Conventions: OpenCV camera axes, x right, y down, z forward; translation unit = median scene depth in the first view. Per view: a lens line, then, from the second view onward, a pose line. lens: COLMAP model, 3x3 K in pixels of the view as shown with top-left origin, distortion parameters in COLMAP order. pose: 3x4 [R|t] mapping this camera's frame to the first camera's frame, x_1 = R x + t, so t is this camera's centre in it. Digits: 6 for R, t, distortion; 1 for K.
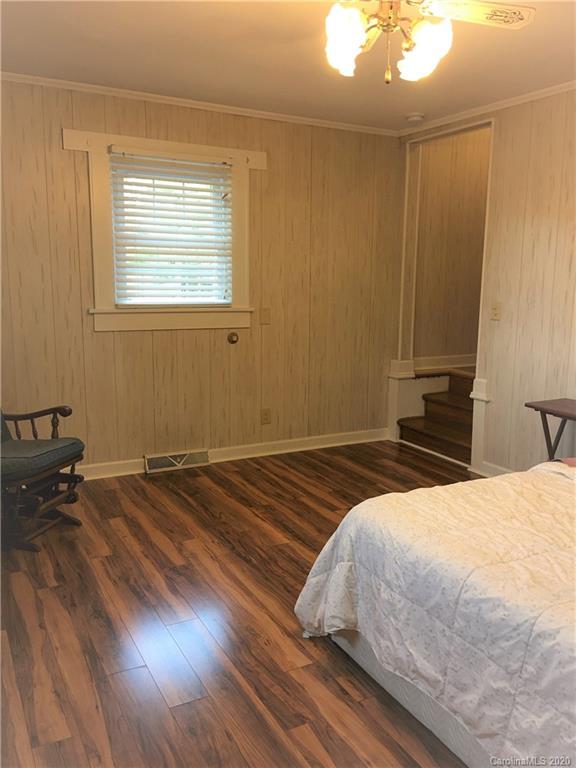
lens RADIAL K [[648.6, 0, 291.9], [0, 648.6, 379.8], [0, 0, 1]] dist [0.043510, -0.051995]
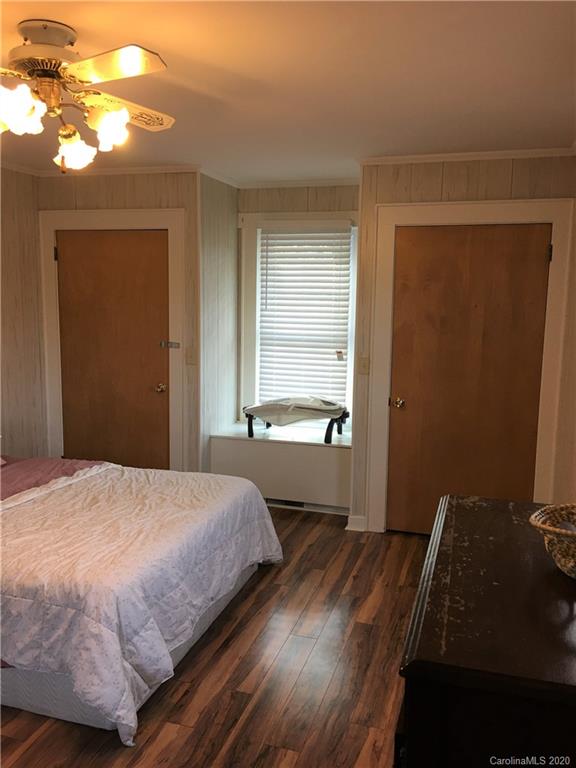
lens RADIAL K [[648.6, 0, 290.5], [0, 648.6, 384.6], [0, 0, 1]] dist [0.043510, -0.051995]
pose [[-0.691687, -0.115305, 0.712934, -0.843564], [0.113160, 0.957675, 0.264675, -0.368935], [-0.713277, 0.263748, -0.649363, 1.475575]]
